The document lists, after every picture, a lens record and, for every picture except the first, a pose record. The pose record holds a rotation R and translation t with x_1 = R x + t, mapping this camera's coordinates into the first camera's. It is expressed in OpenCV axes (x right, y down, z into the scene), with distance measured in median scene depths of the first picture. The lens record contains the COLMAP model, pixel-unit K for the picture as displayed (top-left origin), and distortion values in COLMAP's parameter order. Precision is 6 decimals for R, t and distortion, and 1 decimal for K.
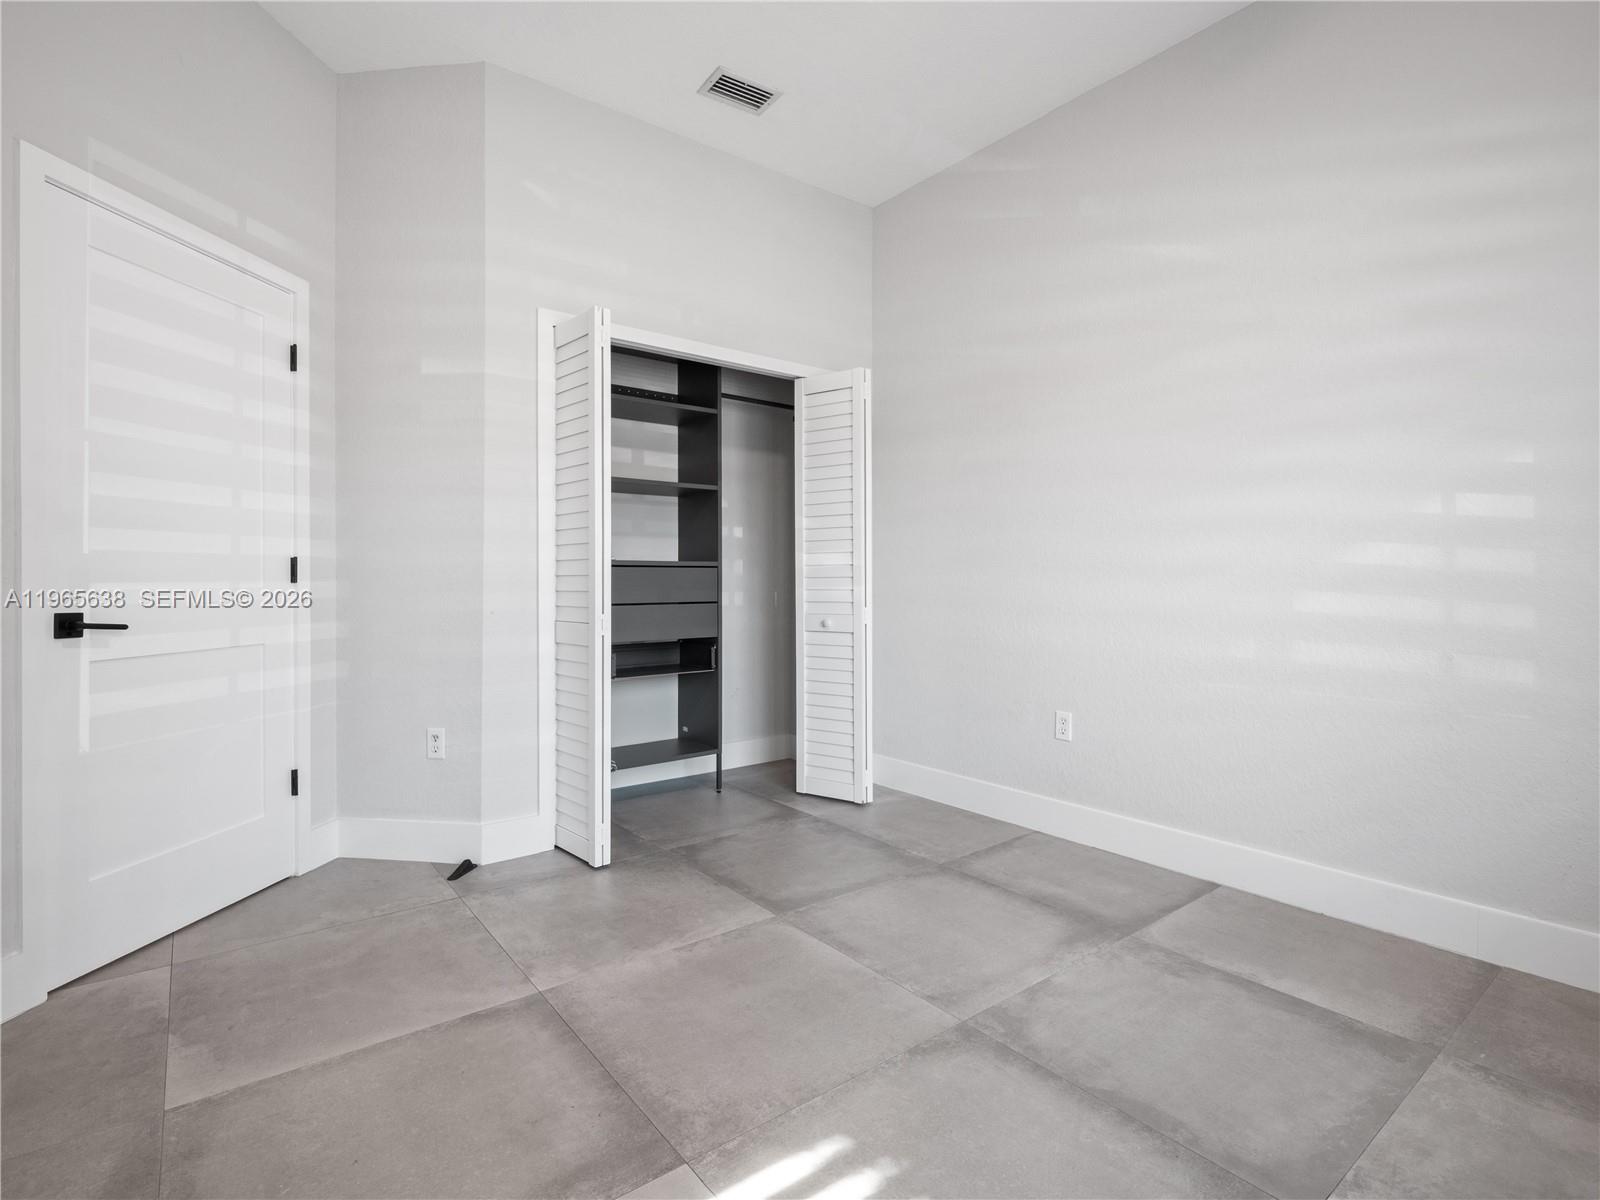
lens RADIAL K [[791.1, 0, 806.8], [0, 791.1, 578.5], [0, 0, 1]] dist [-0.006770, -0.000884]
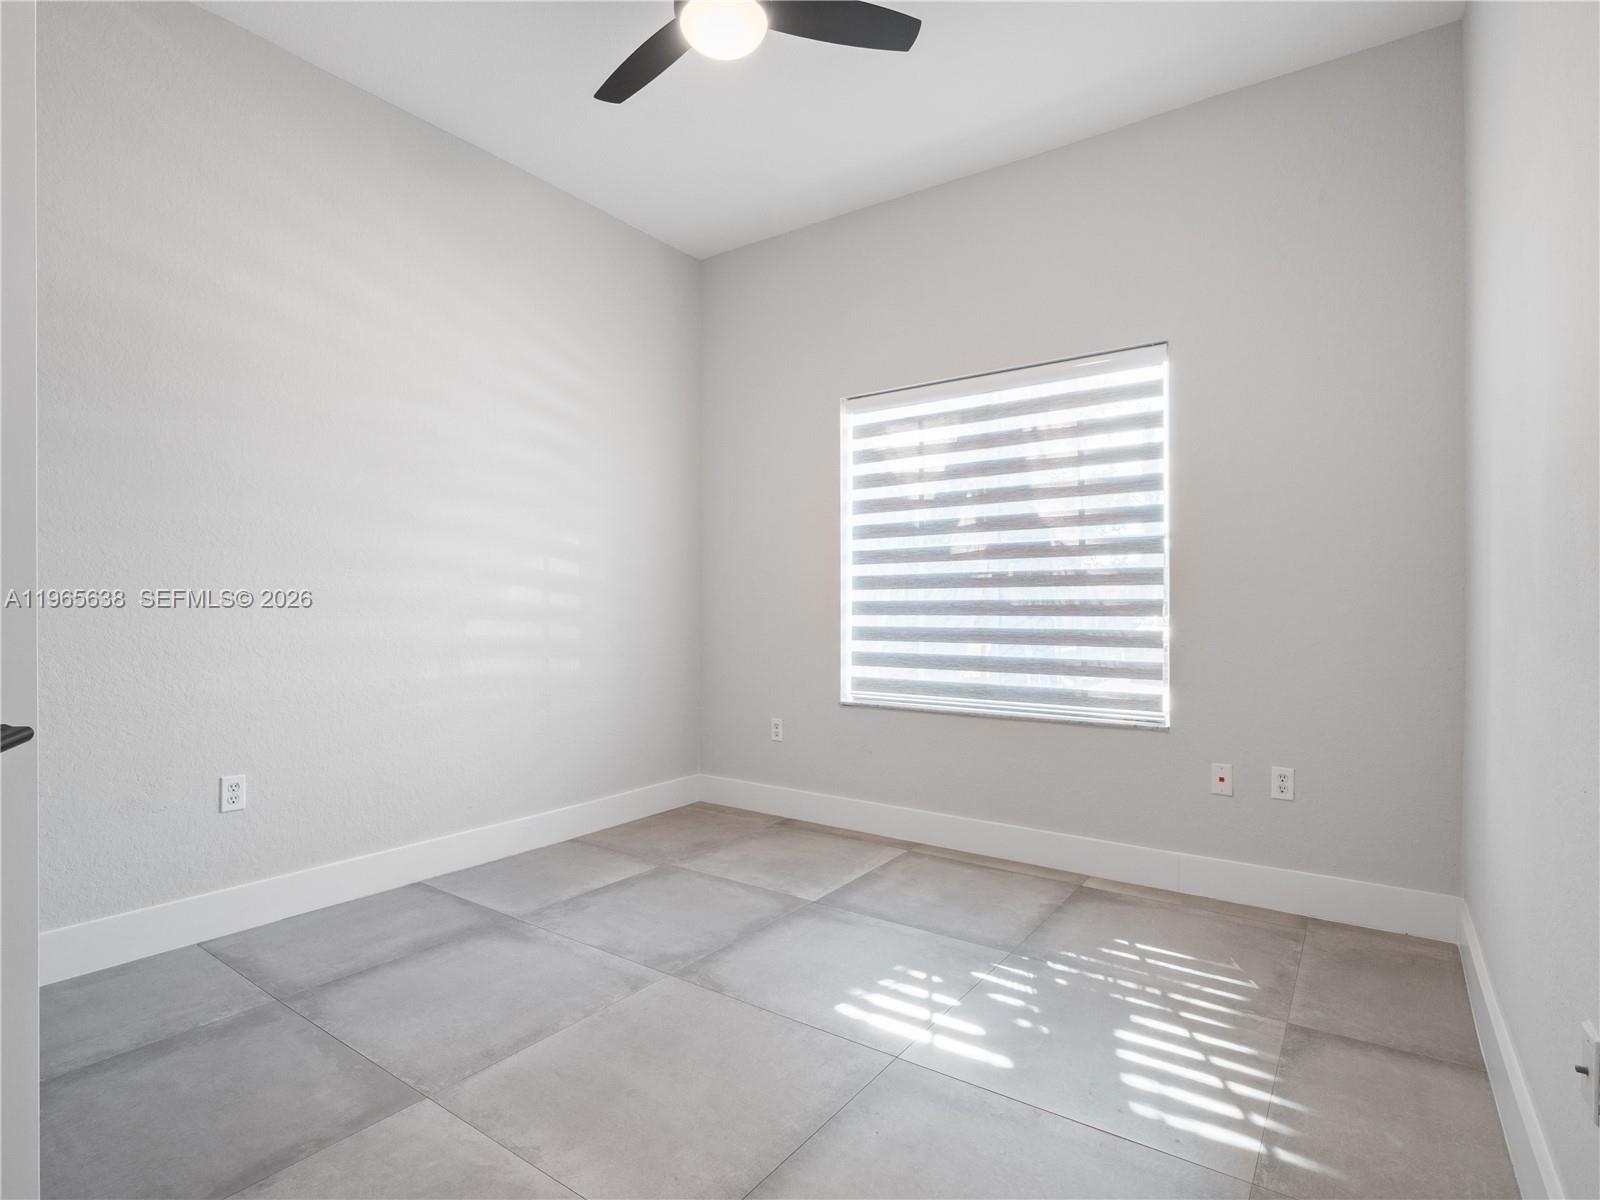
lens RADIAL K [[791.1, 0, 806.8], [0, 791.1, 578.5], [0, 0, 1]] dist [-0.006770, -0.000884]
pose [[-0.276699, 0.034758, 0.960328, -0.856398], [-0.007483, 0.999237, -0.038323, -0.007655], [-0.960928, -0.017790, -0.276228, 0.923763]]
